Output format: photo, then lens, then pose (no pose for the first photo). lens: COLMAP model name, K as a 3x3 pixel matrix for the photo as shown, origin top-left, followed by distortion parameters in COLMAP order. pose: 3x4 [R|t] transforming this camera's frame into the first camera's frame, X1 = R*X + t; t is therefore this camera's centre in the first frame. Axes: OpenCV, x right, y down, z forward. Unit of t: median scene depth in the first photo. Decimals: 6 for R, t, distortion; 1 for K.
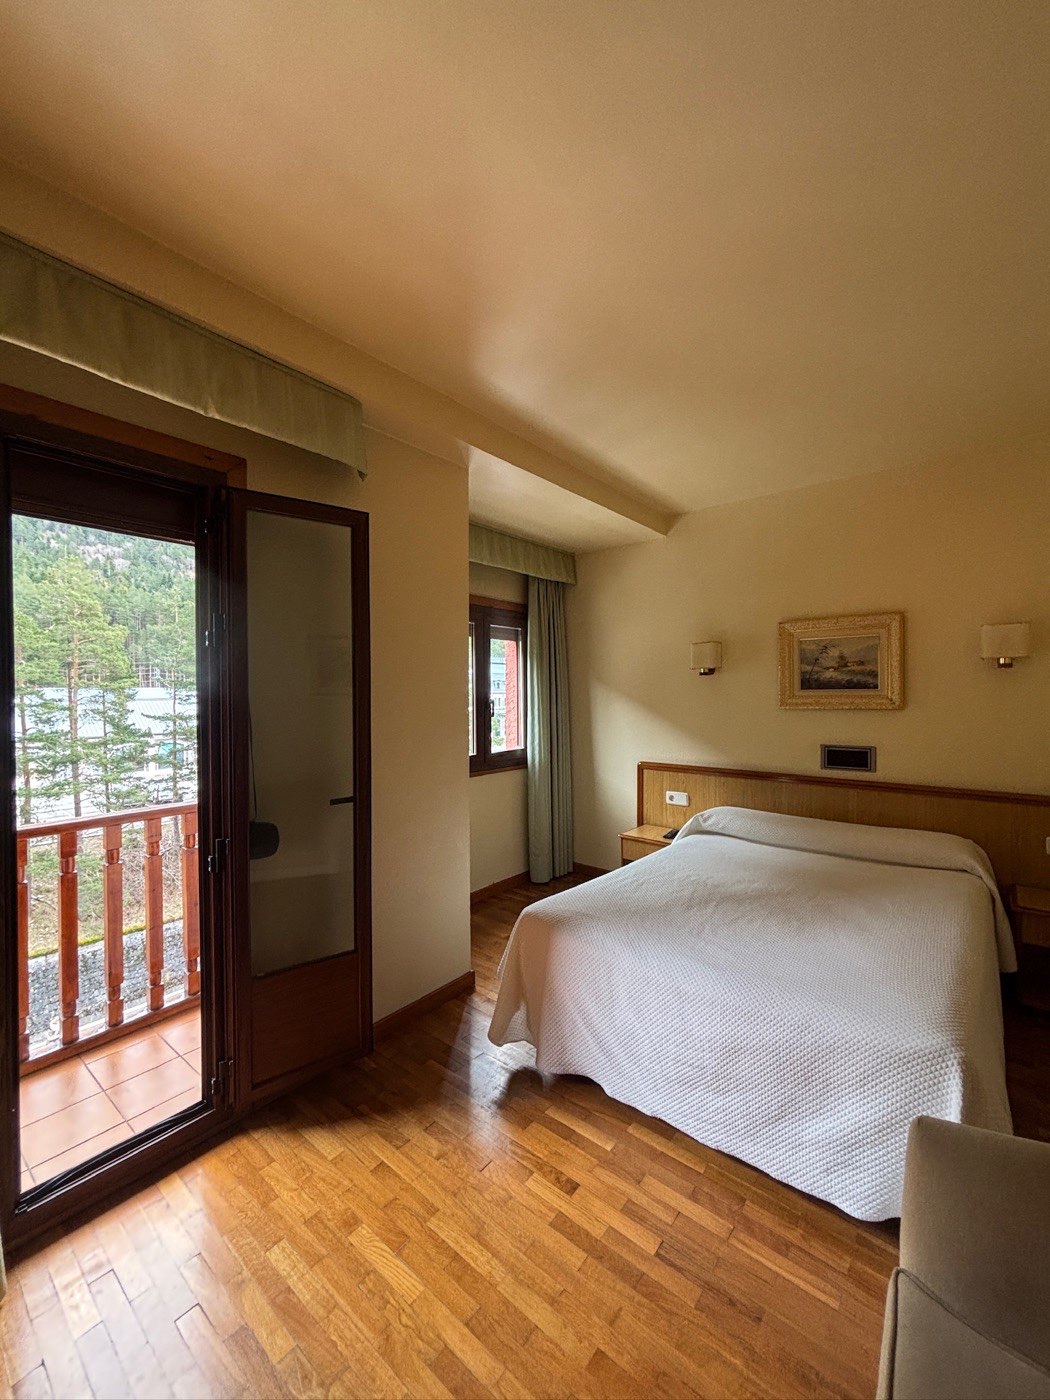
lens RADIAL K [[561.8, 0, 525.0], [0, 561.8, 700.0], [0, 0, 1]] dist [-0.000561, 0.000355]
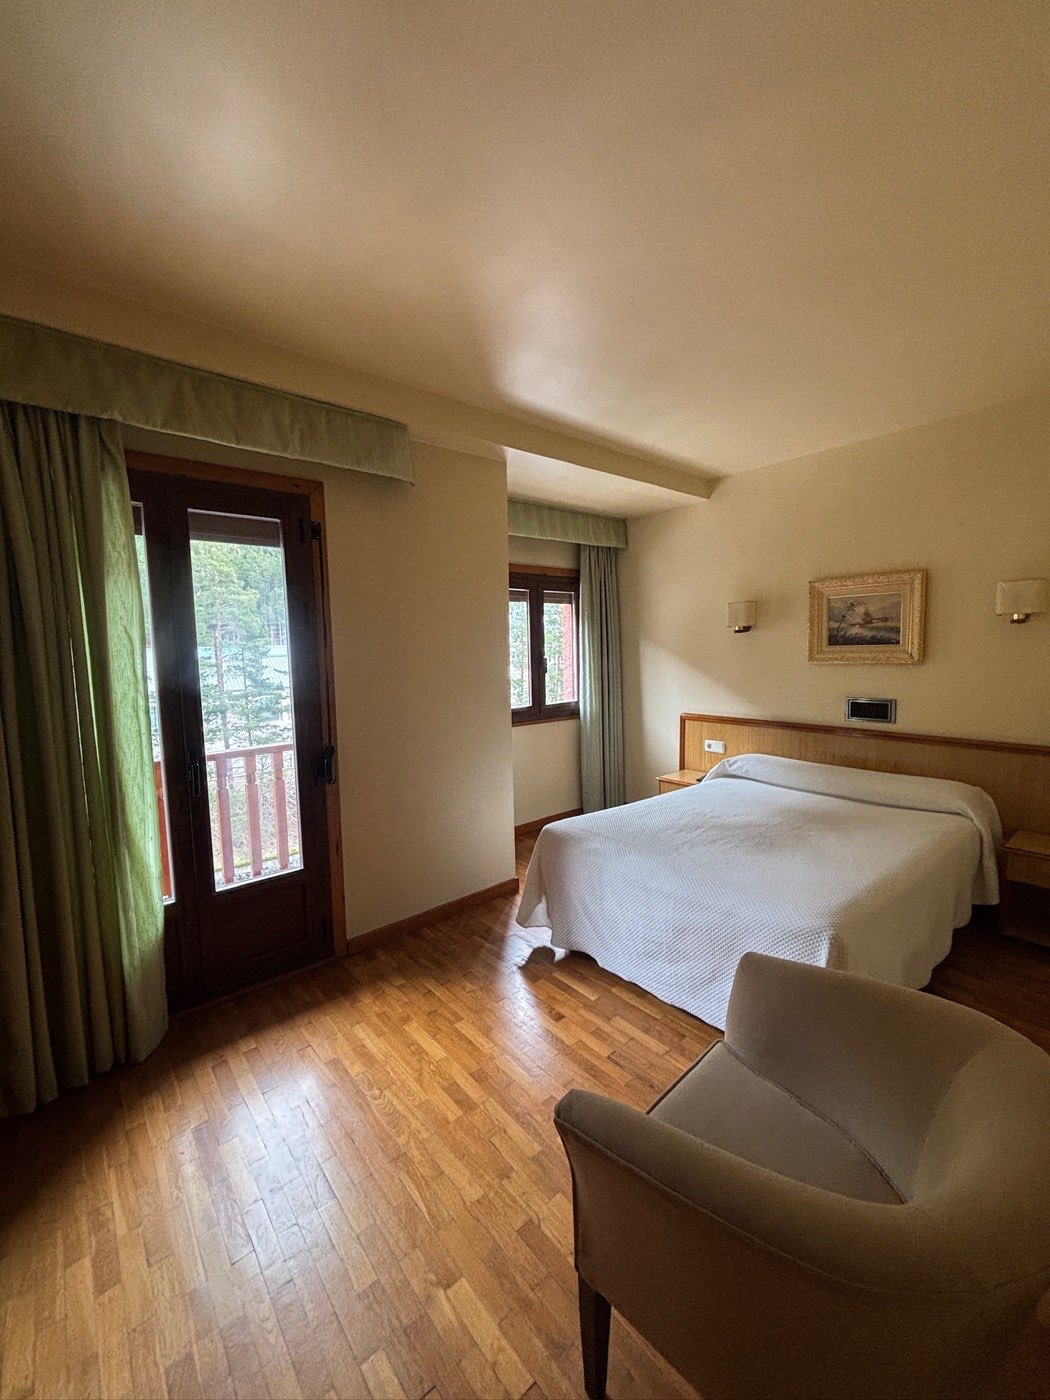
lens RADIAL K [[561.8, 0, 525.0], [0, 561.8, 700.0], [0, 0, 1]] dist [-0.000561, 0.000355]
pose [[0.983812, 0.000868, -0.179200, 0.119872], [0.014387, 0.996378, 0.083810, -0.013229], [0.178624, -0.085031, 0.980236, -0.147721]]
